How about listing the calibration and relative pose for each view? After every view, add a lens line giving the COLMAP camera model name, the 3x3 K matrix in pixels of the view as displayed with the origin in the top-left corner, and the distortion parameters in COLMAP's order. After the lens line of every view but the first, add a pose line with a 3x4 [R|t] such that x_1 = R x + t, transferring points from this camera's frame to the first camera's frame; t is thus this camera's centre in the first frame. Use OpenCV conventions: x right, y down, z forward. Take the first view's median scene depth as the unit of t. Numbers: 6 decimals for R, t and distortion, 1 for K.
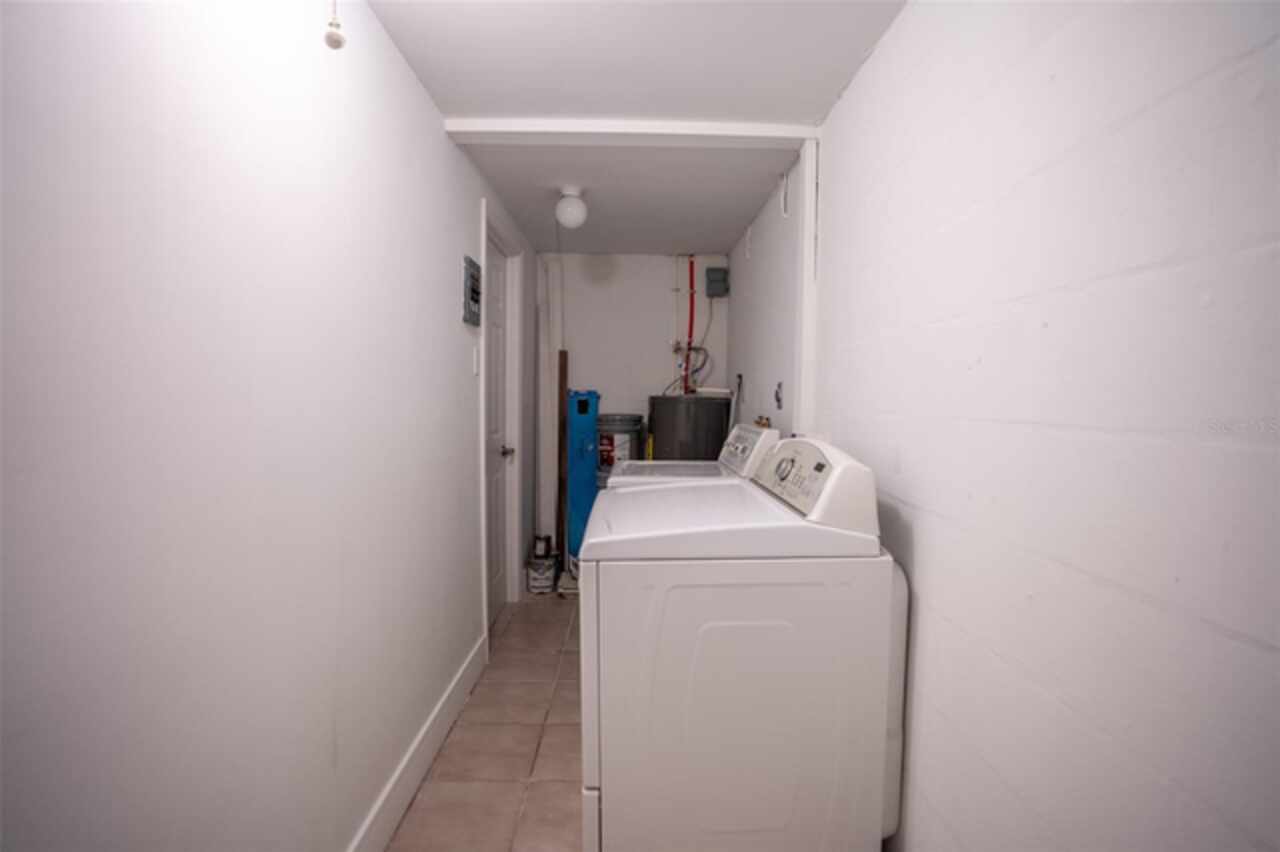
lens RADIAL K [[580.0, 0, 640.0], [0, 580.0, 426.0], [0, 0, 1]] dist [-0.028858, 0.000046]
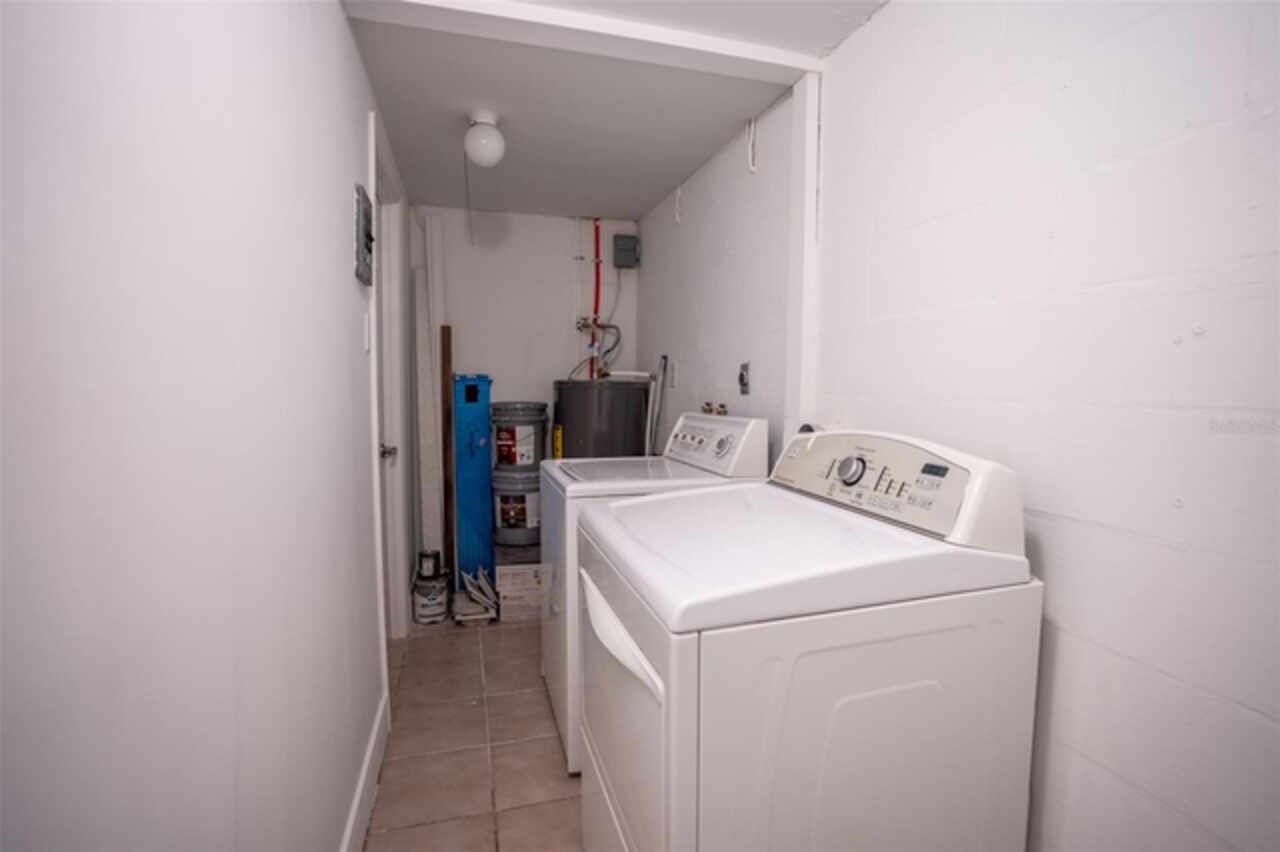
lens RADIAL K [[600.5, 0, 640.0], [0, 600.5, 426.0], [0, 0, 1]] dist [-0.032254, 0.000287]
pose [[0.966803, -0.022804, 0.254504, -0.092007], [0.016948, 0.999539, 0.025180, -0.004681], [-0.254961, -0.020030, 0.966744, 0.112311]]
